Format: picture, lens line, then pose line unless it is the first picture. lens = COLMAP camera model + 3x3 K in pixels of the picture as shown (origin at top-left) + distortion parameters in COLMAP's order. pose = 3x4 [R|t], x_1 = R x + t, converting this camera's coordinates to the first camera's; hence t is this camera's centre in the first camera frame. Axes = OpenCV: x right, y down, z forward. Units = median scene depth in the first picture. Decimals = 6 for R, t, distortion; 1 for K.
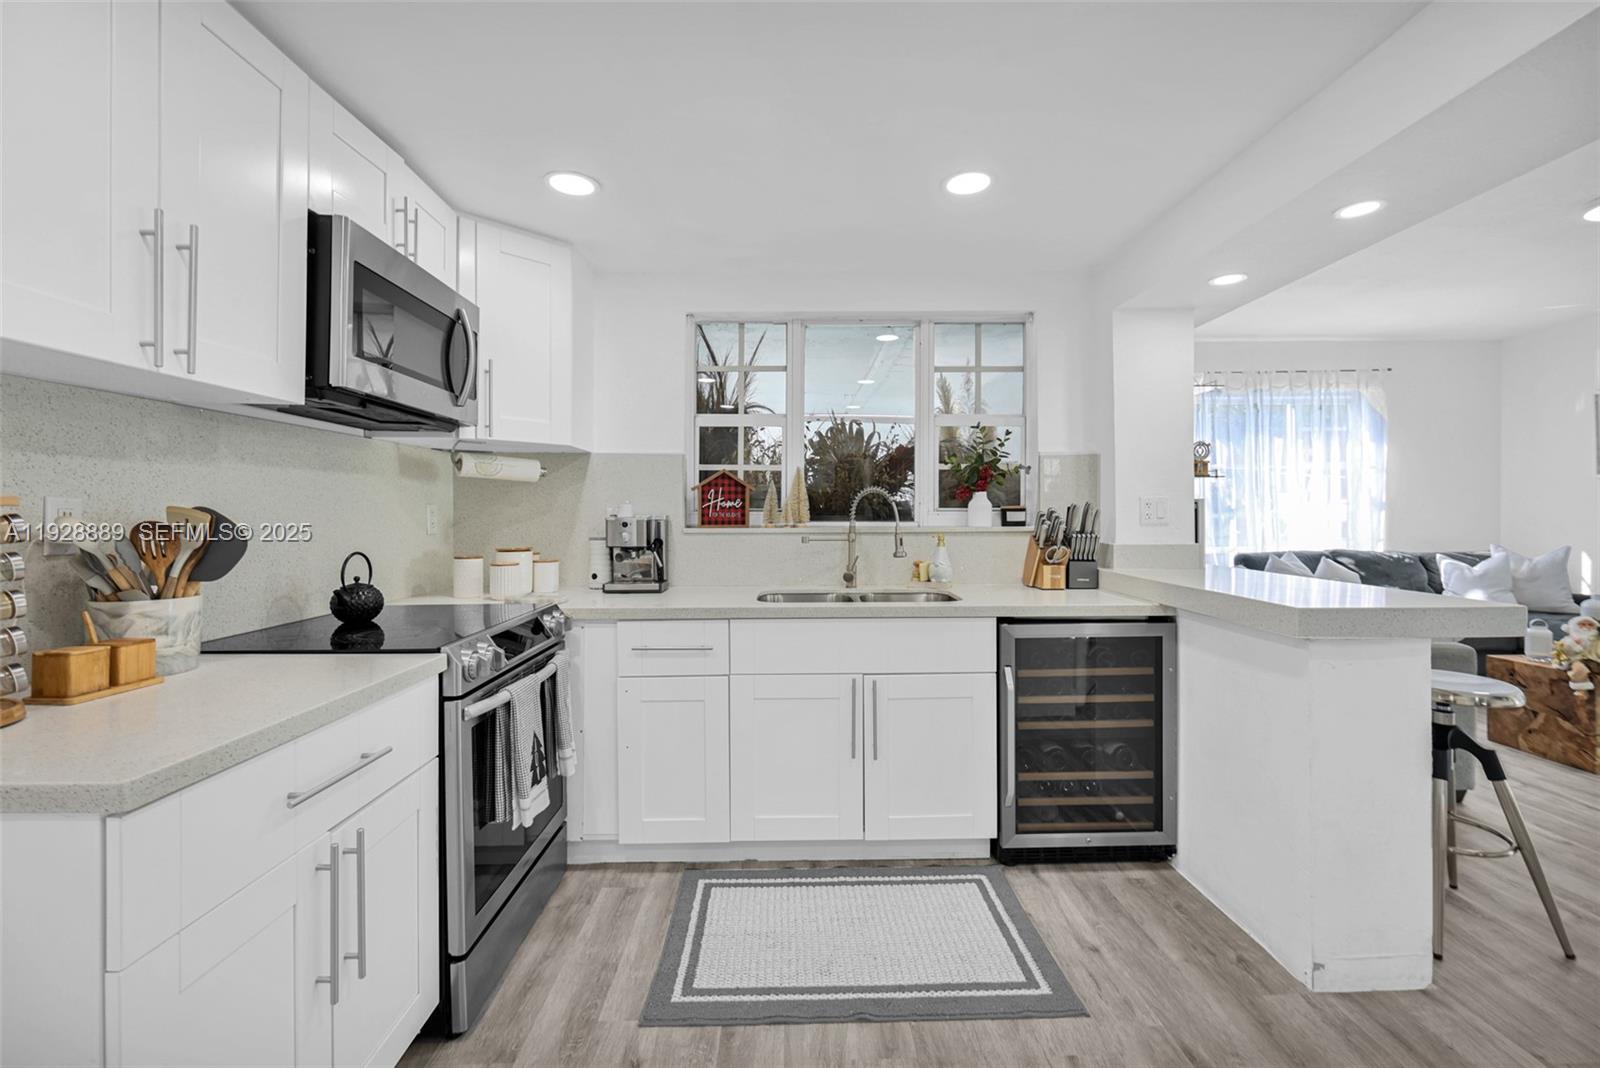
lens RADIAL K [[705.3, 0, 804.6], [0, 705.3, 518.1], [0, 0, 1]] dist [-0.000745, -0.000357]
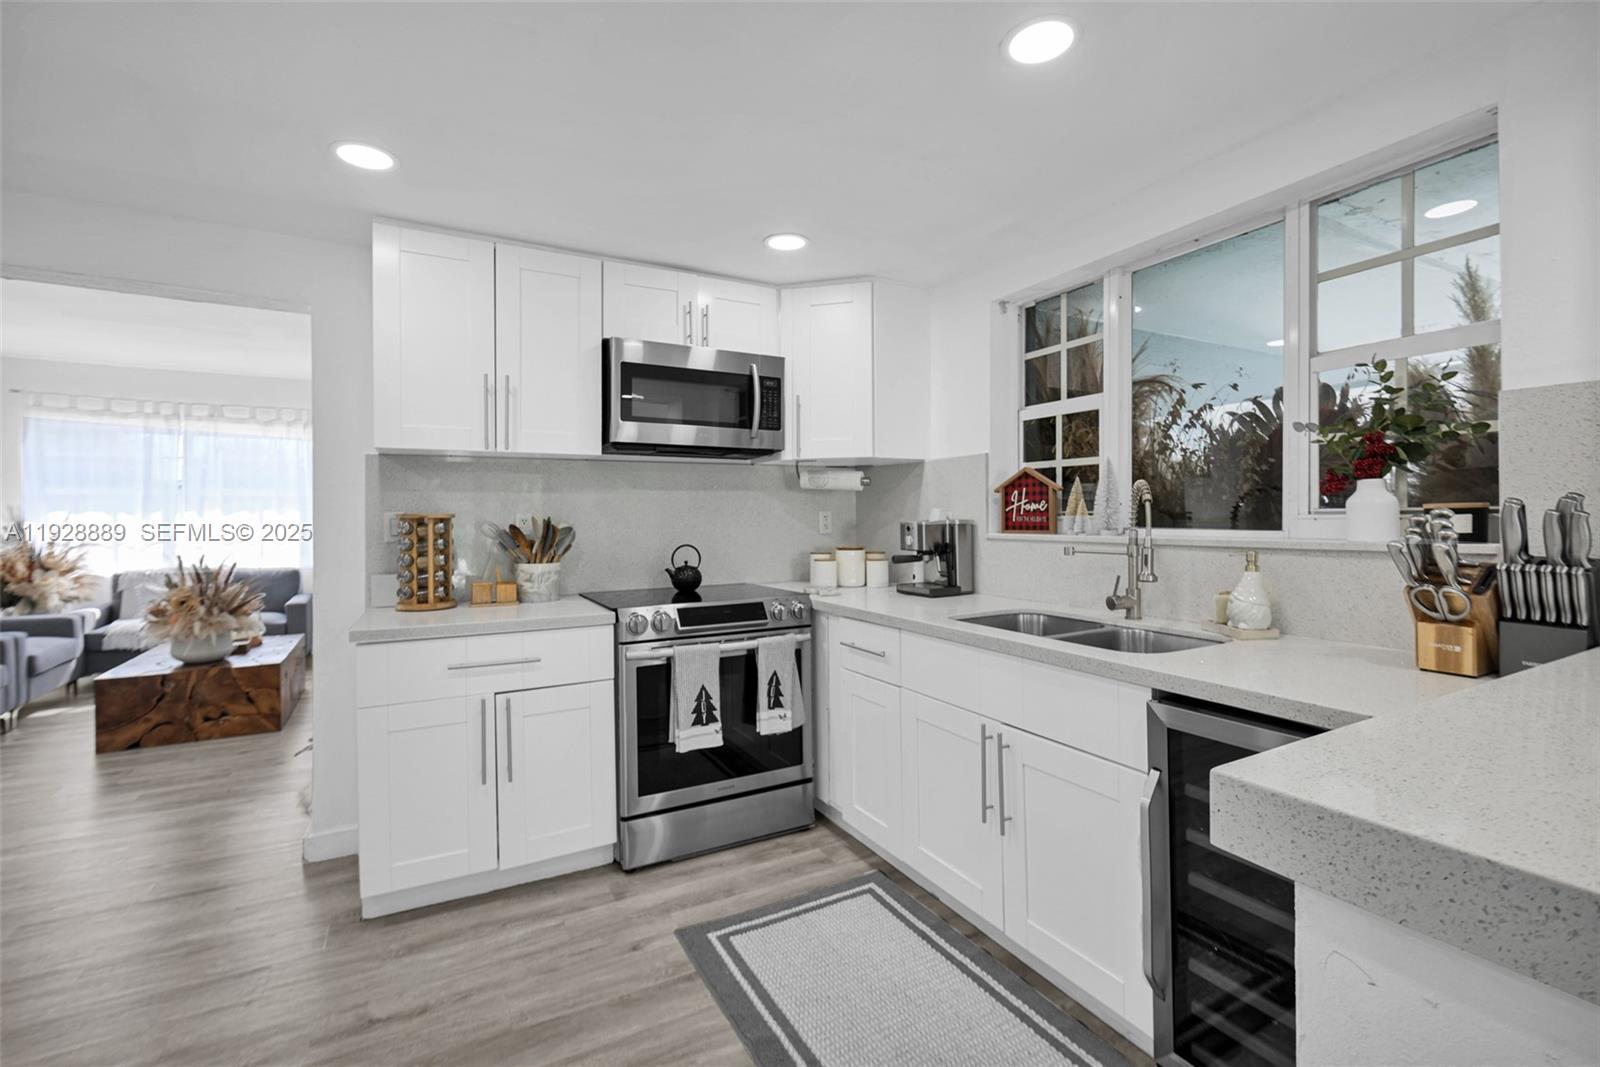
lens RADIAL K [[705.3, 0, 804.6], [0, 705.3, 517.6], [0, 0, 1]] dist [-0.000745, -0.000357]
pose [[0.462249, 0.001764, -0.886749, 0.598083], [0.000426, 0.999997, 0.002211, -0.009455], [0.886750, -0.001400, 0.462247, 0.384851]]
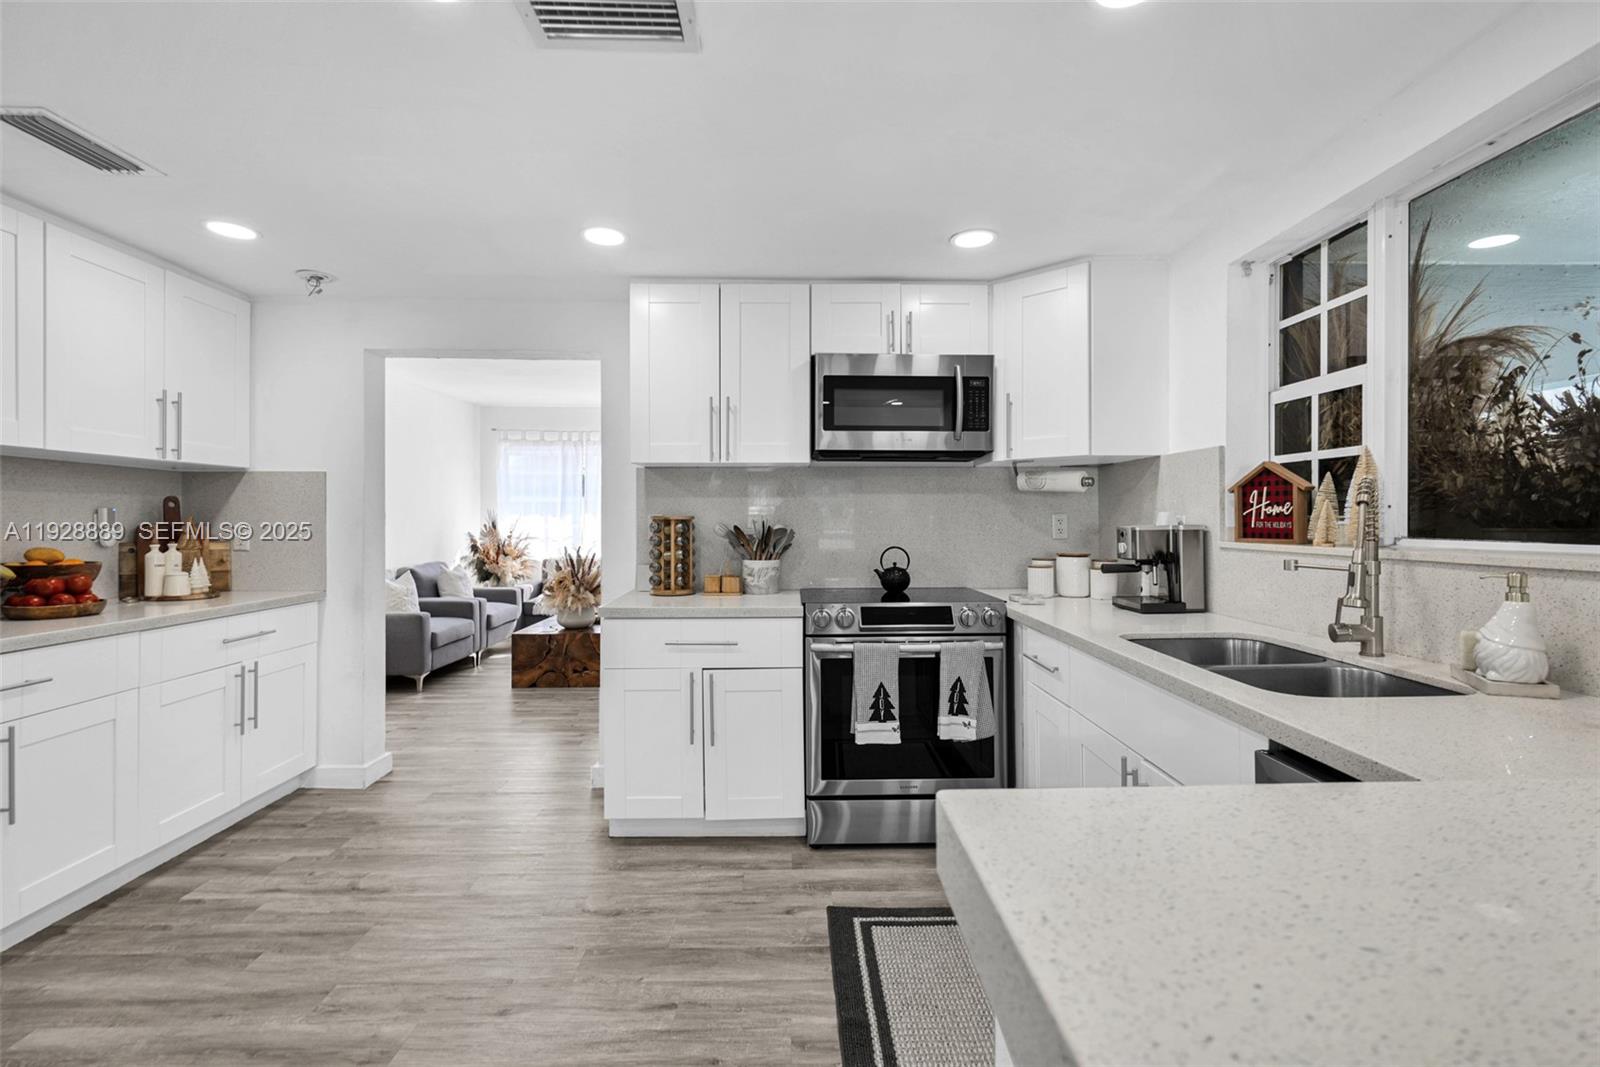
lens RADIAL K [[713.7, 0, 805.5], [0, 713.7, 520.5], [0, 0, 1]] dist [-0.000215, 0.000210]
pose [[0.002045, 0.003261, -0.999993, 0.682045], [-0.004456, 0.999985, 0.003252, -0.010310], [0.999988, 0.004449, 0.002060, 0.584295]]
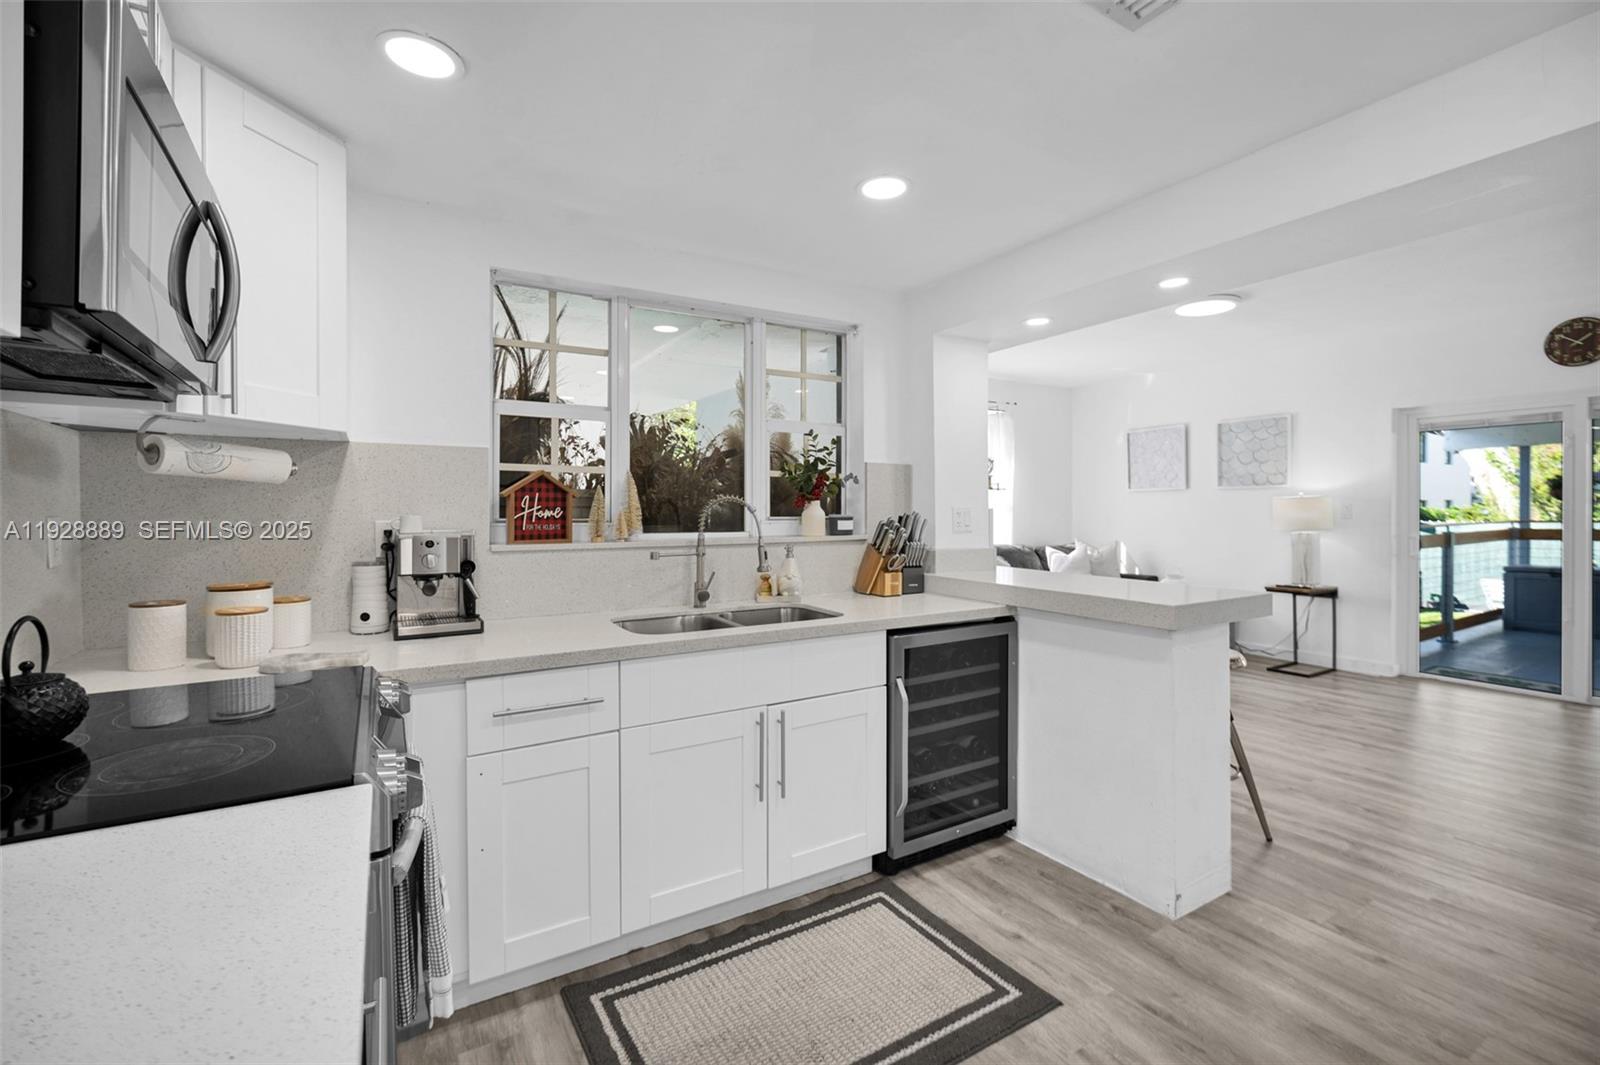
lens RADIAL K [[705.3, 0, 804.6], [0, 705.3, 516.6], [0, 0, 1]] dist [-0.000745, -0.000357]
pose [[0.865583, -0.005028, 0.500740, -0.285483], [0.004615, 0.999987, 0.002064, -0.018905], [-0.500743, 0.000524, 0.865596, 0.171667]]
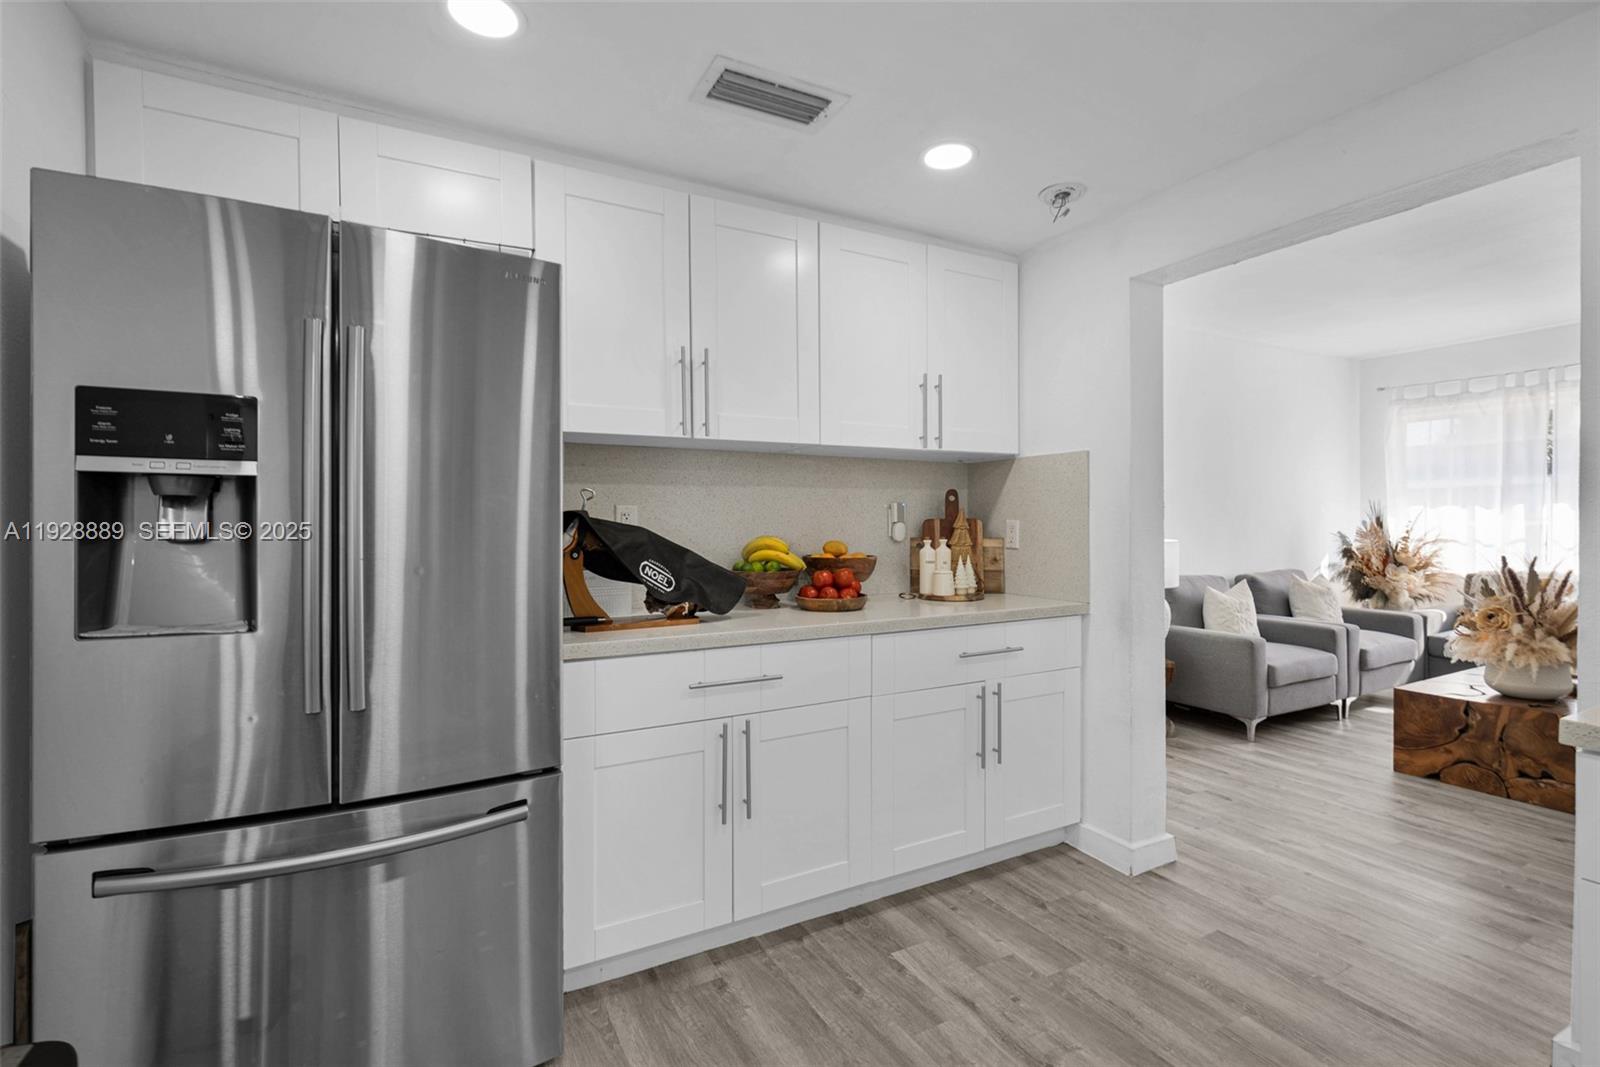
lens RADIAL K [[737.3, 0, 808.8], [0, 737.3, 529.3], [0, 0, 1]] dist [0.001125, -0.000157]
pose [[-0.888353, 0.013047, -0.458976, 0.252644], [0.007759, 0.999880, 0.013405, 0.002581], [0.459096, 0.008348, -0.888348, 0.471233]]
